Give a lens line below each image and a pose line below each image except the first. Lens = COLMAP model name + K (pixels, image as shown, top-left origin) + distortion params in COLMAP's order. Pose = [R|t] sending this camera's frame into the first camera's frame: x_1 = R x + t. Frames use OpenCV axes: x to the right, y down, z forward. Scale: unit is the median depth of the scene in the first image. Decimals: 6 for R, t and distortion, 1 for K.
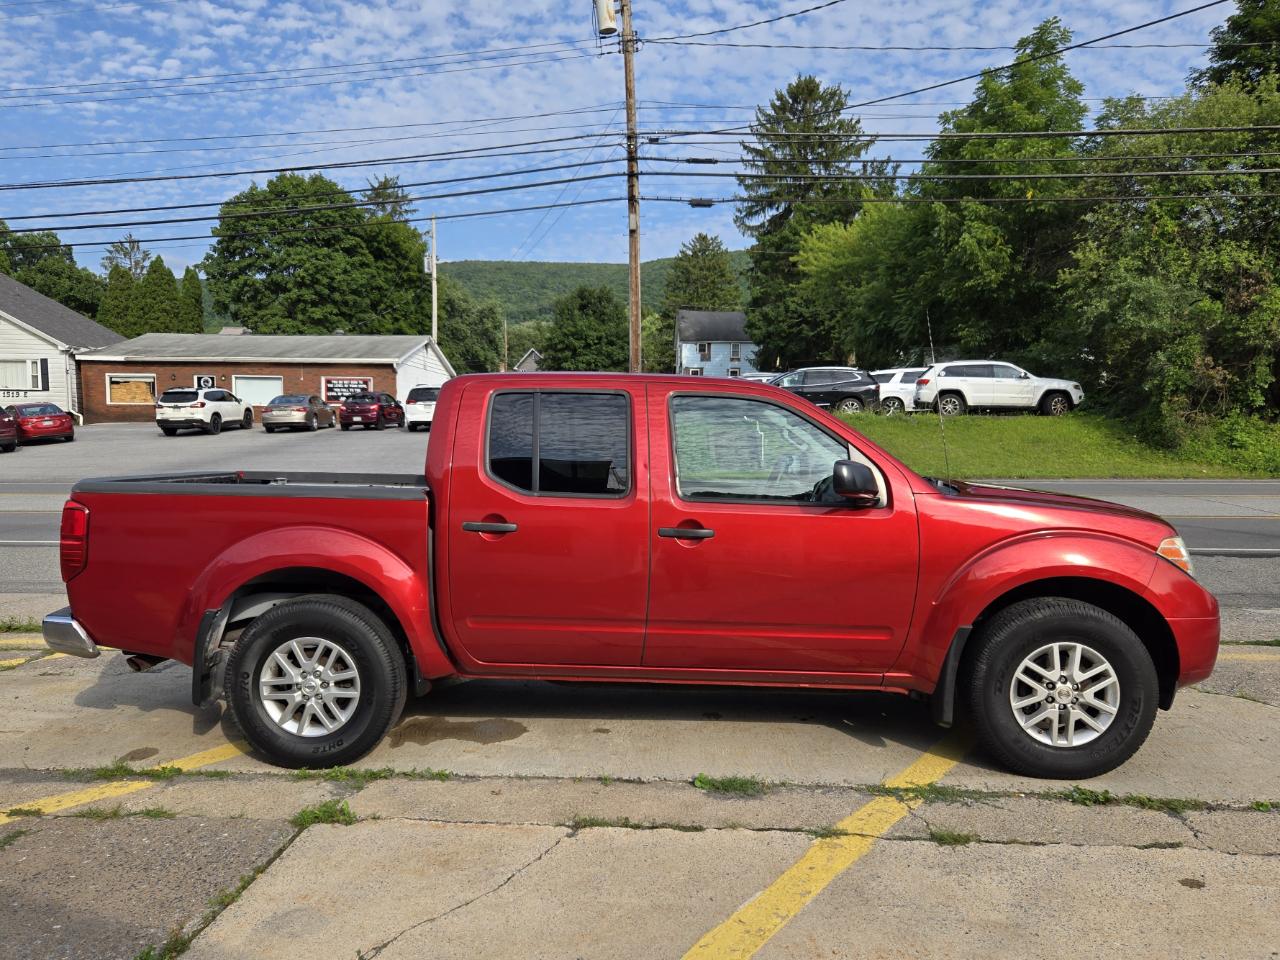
lens RADIAL K [[974.3, 0, 628.8], [0, 974.3, 501.3], [0, 0, 1]] dist [0.063744, -0.051863]
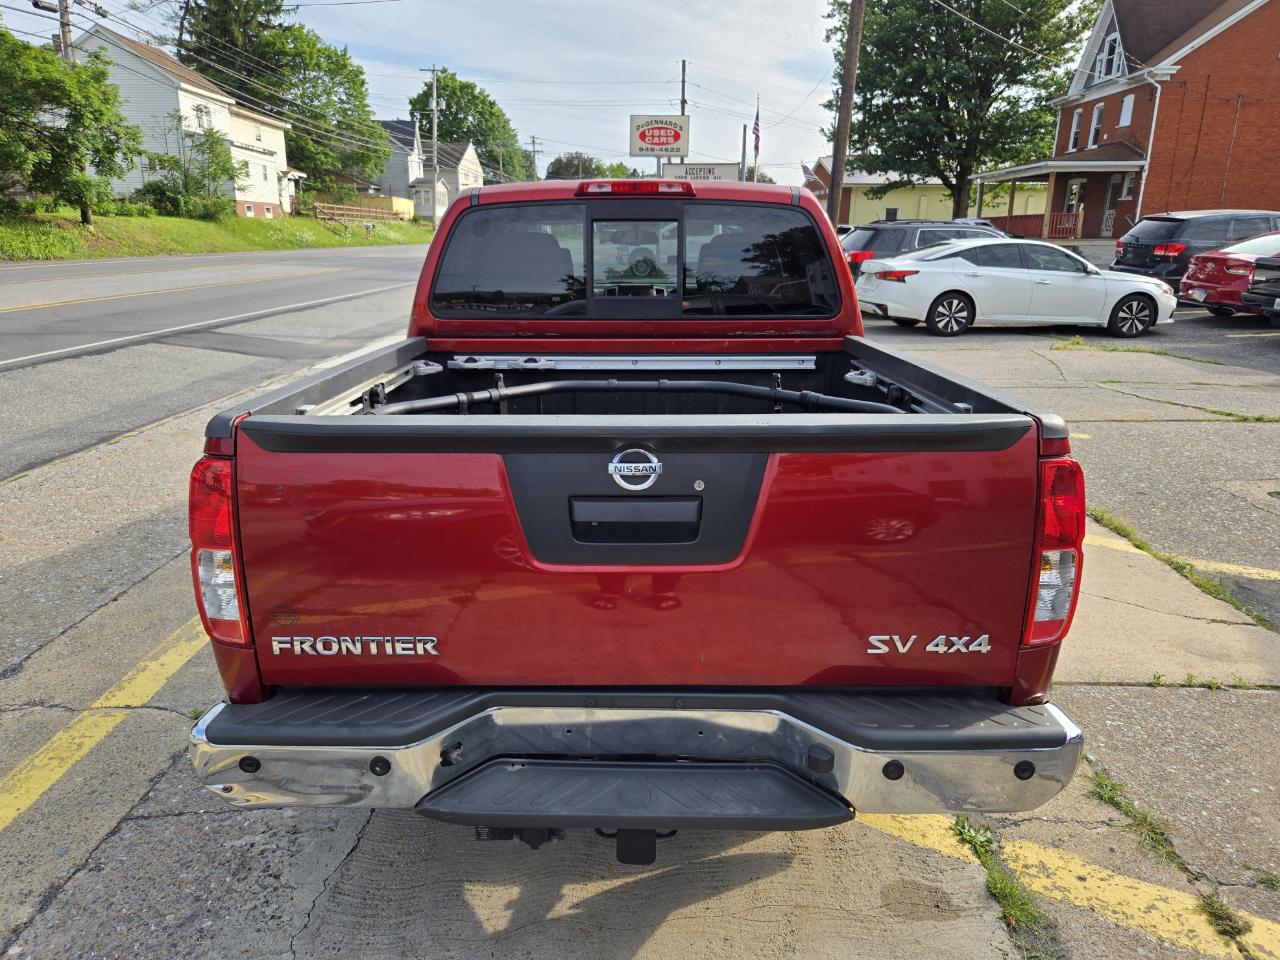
lens RADIAL K [[877.7, 0, 642.9], [0, 877.7, 467.3], [0, 0, 1]] dist [0.060527, -0.046353]
pose [[-0.045577, -0.259315, 0.964717, -0.141470], [0.061103, 0.963188, 0.261791, -0.016063], [-0.997090, 0.070879, -0.028055, 0.181874]]
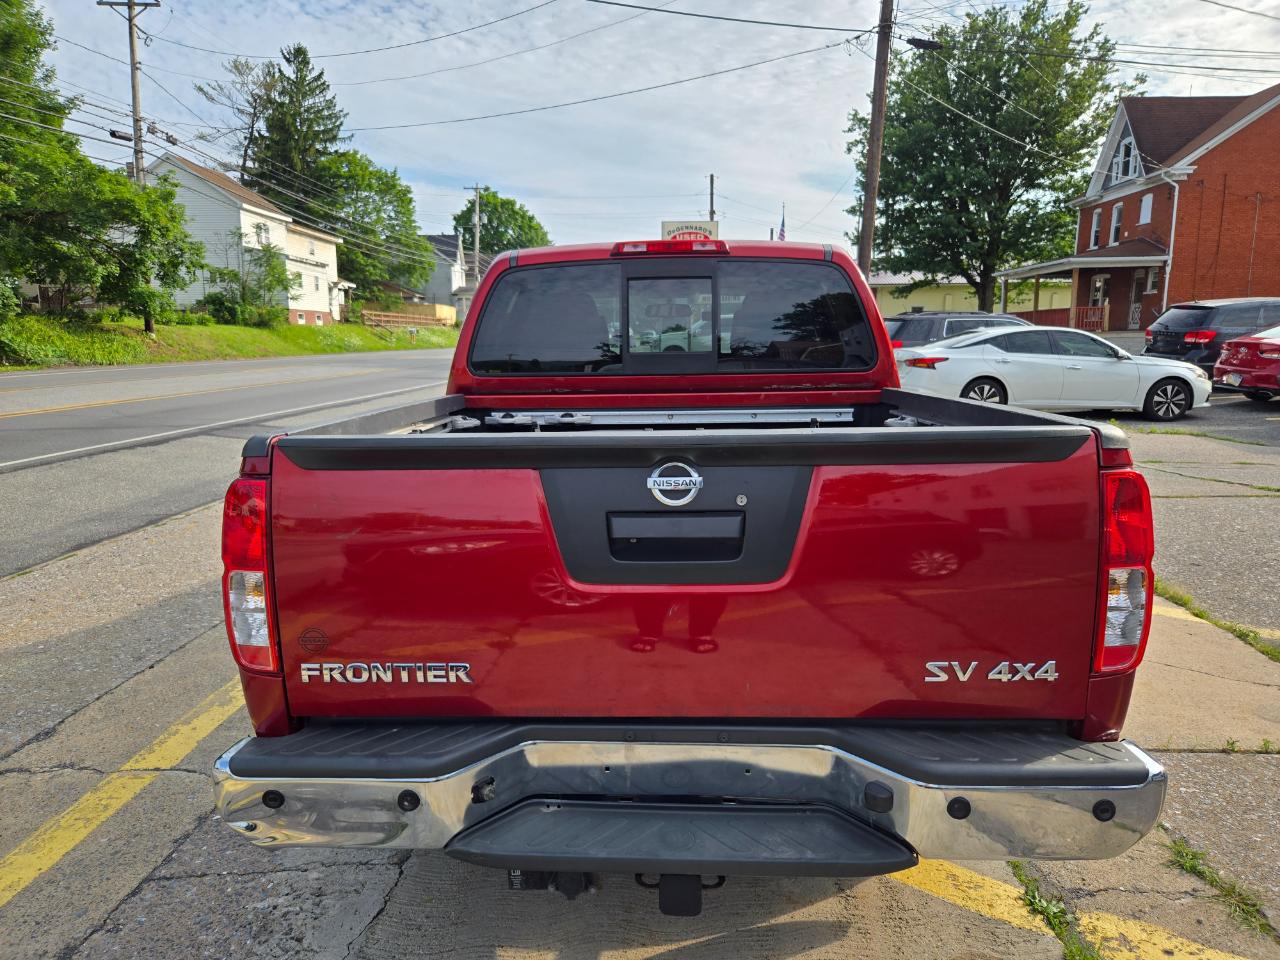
lens RADIAL K [[868.3, 0, 643.3], [0, 868.3, 473.6], [0, 0, 1]] dist [0.058500, -0.044064]
pose [[-0.010272, -0.158970, 0.987230, -0.140323], [0.076864, 0.984235, 0.159288, -0.010586], [-0.996989, 0.077518, 0.002109, 0.182601]]
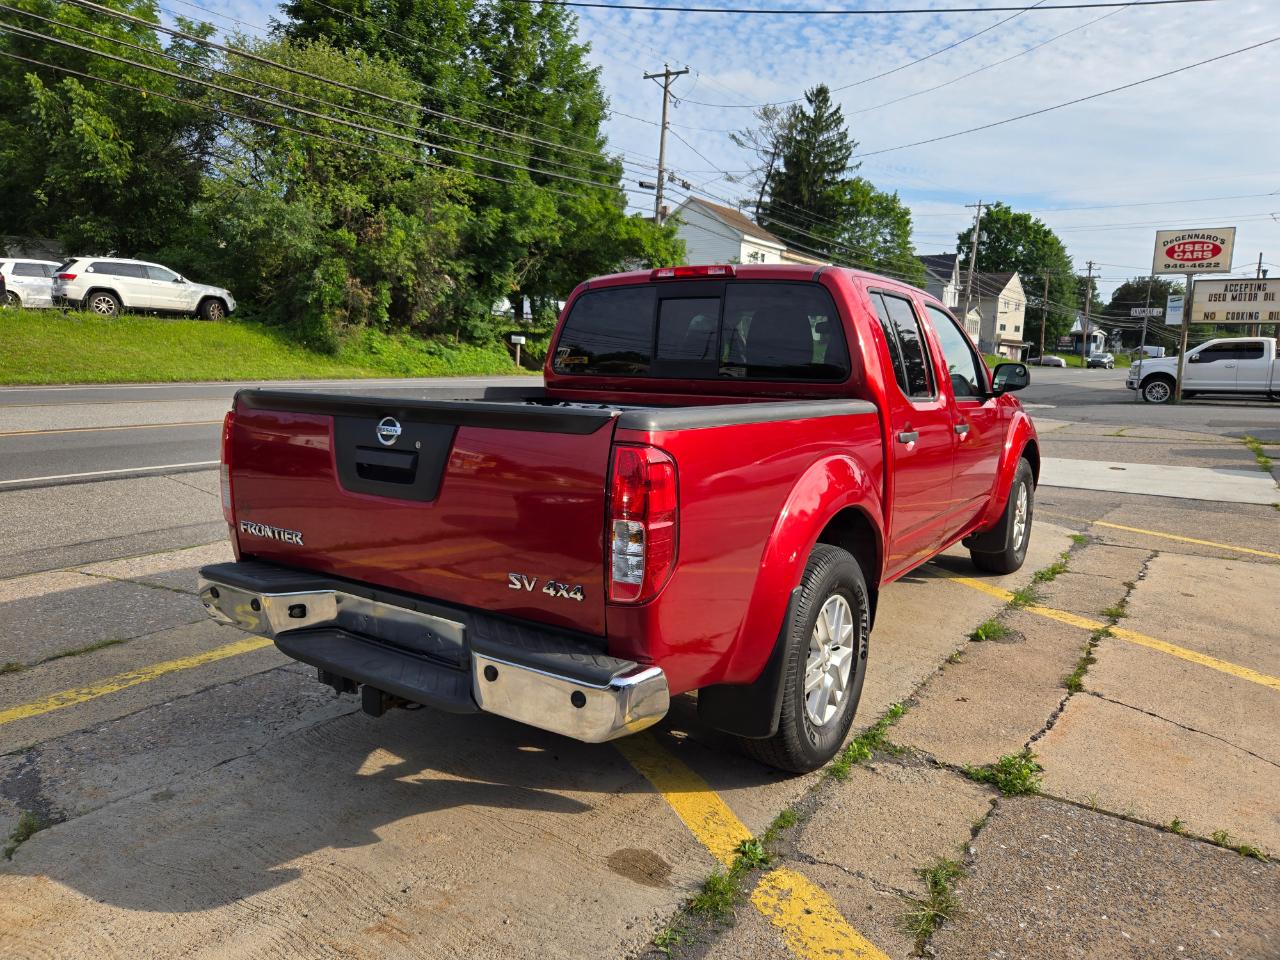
lens RADIAL K [[868.0, 0, 638.2], [0, 868.0, 468.1], [0, 0, 1]] dist [0.061256, -0.045598]
pose [[0.520516, -0.103251, 0.847586, -0.145663], [0.038022, 0.994480, 0.097795, -0.004855], [-0.853005, -0.018677, 0.521568, 0.116569]]
